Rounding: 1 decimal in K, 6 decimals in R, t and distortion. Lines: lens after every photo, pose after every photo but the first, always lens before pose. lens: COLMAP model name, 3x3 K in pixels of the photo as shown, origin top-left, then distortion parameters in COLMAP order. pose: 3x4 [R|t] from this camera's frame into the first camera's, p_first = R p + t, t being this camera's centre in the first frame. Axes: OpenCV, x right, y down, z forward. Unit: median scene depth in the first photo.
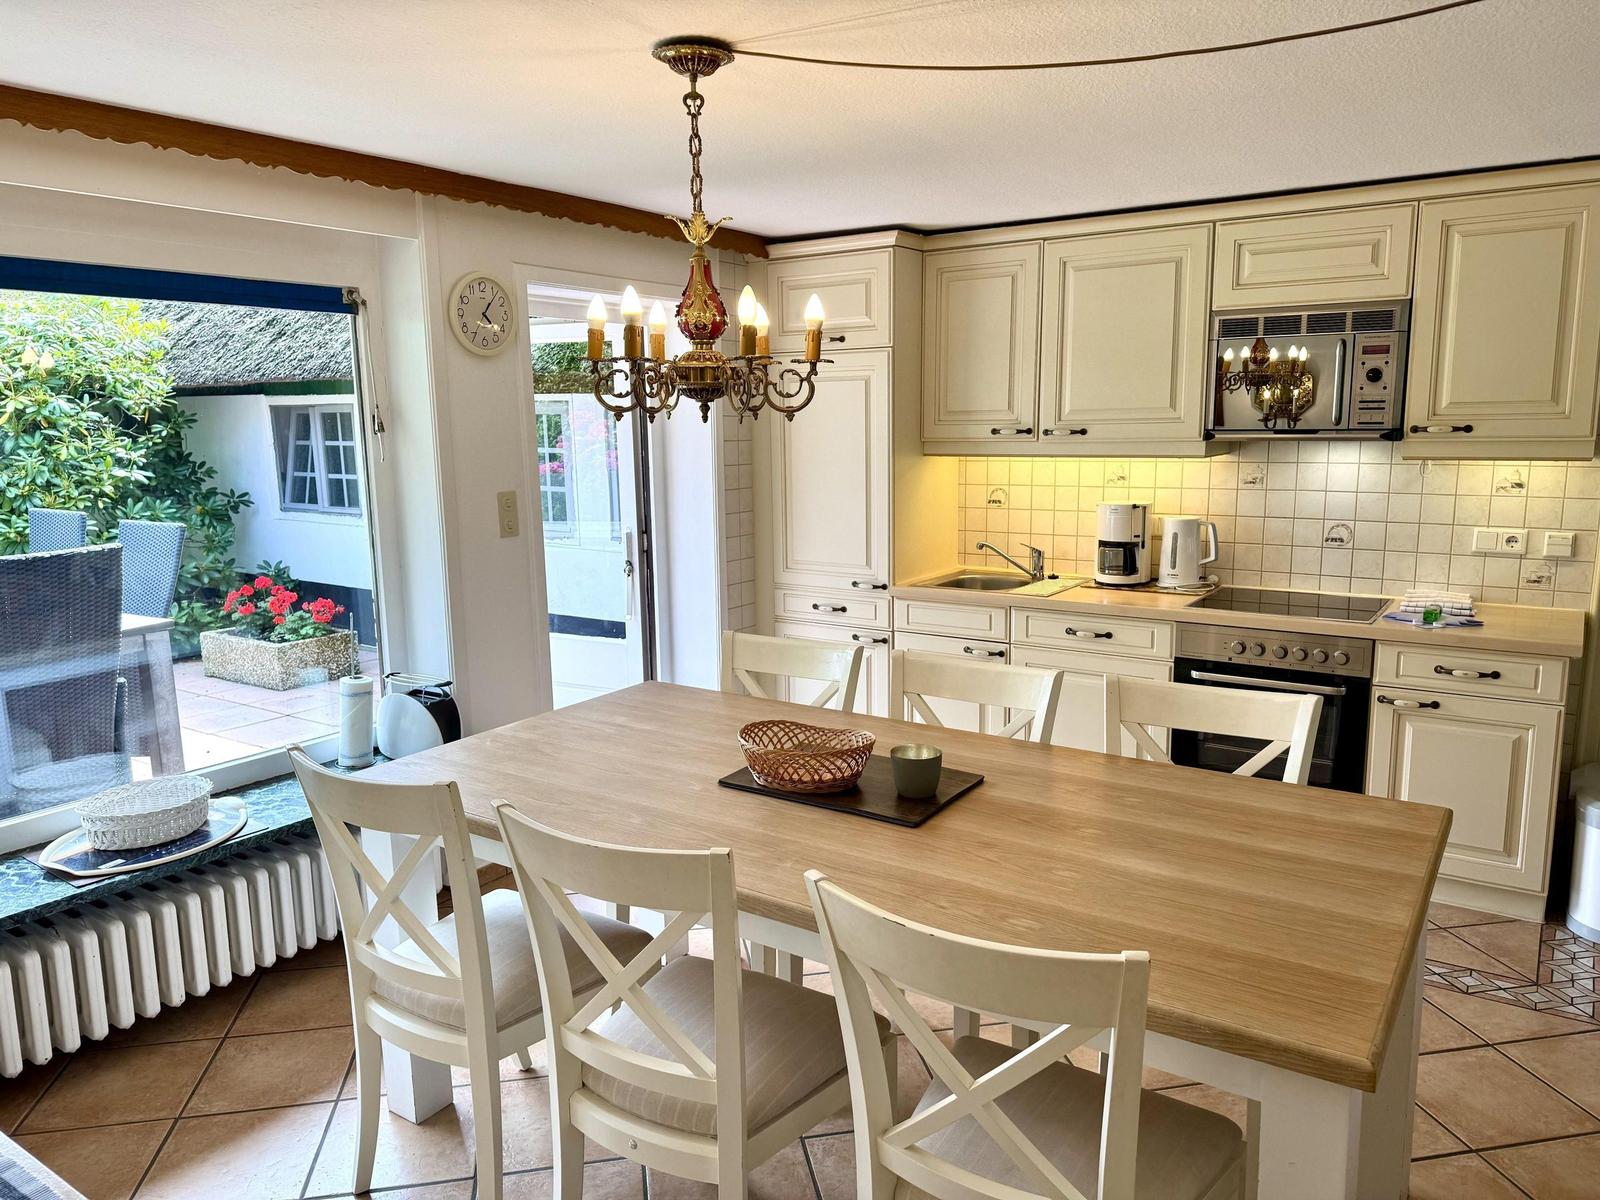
lens RADIAL K [[1115.6, 0, 801.0], [0, 1115.6, 609.2], [0, 0, 1]] dist [0.042086, -0.046658]
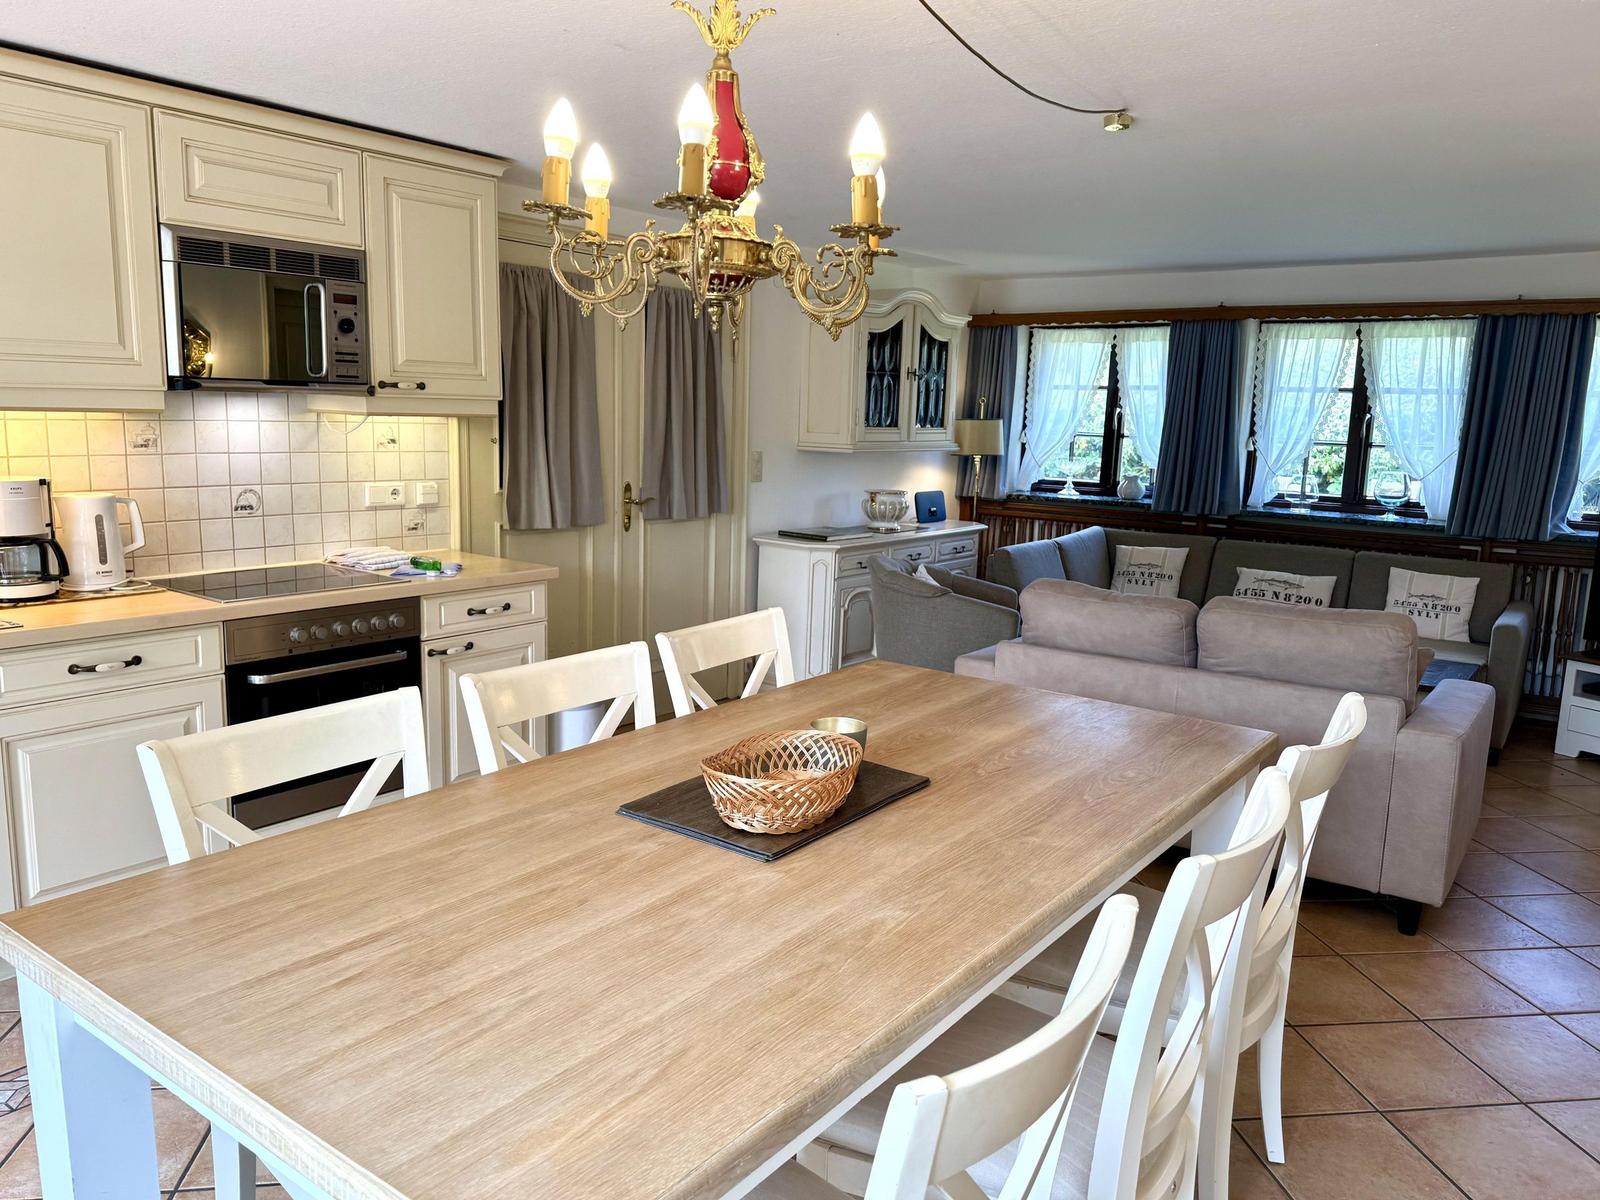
lens RADIAL K [[1160.2, 0, 802.6], [0, 1160.2, 604.7], [0, 0, 1]] dist [0.088815, -0.108341]
pose [[0.039883, -0.152220, 0.987542, -0.458050], [0.144978, 0.978751, 0.145010, -0.060505], [-0.988631, 0.137388, 0.061104, 0.546141]]
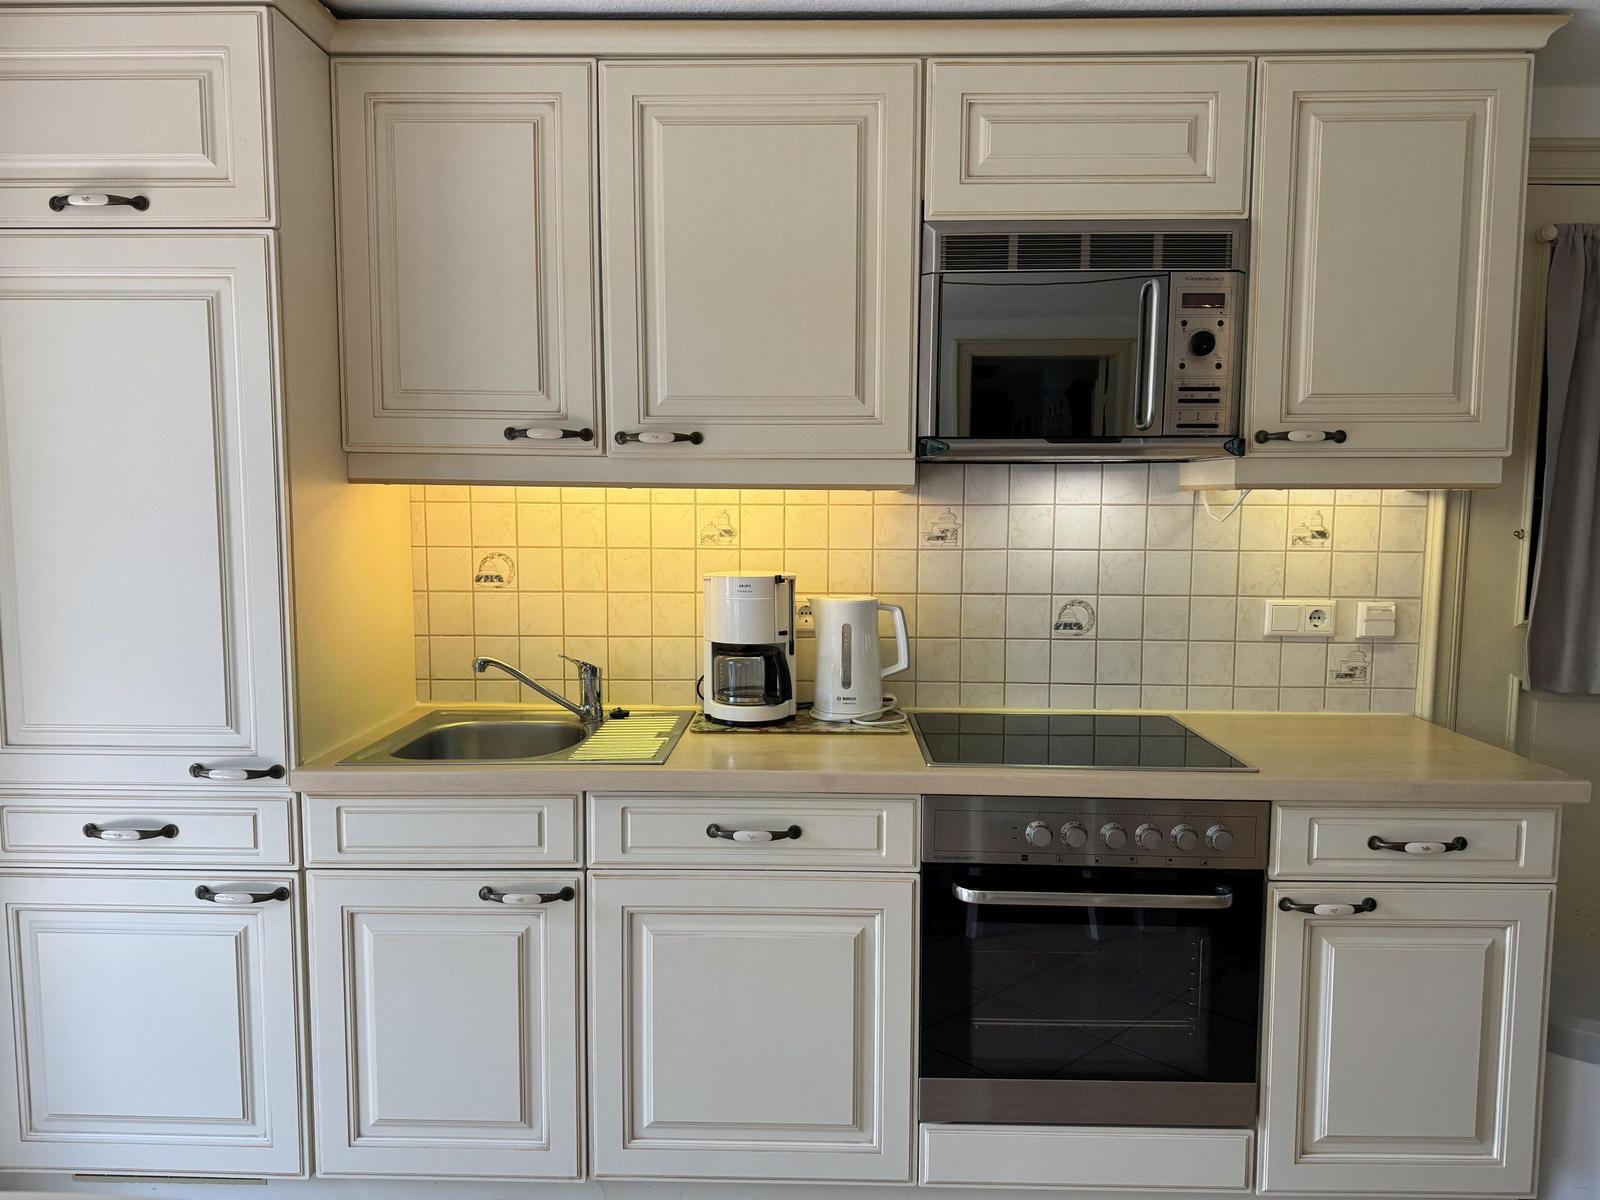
lens RADIAL K [[1115.6, 0, 801.0], [0, 1115.6, 609.2], [0, 0, 1]] dist [0.042086, -0.046658]
pose [[0.837107, -0.031640, 0.546123, 0.009126], [0.077529, 0.995111, -0.061186, -0.046788], [-0.541517, 0.093560, 0.835468, 0.589628]]
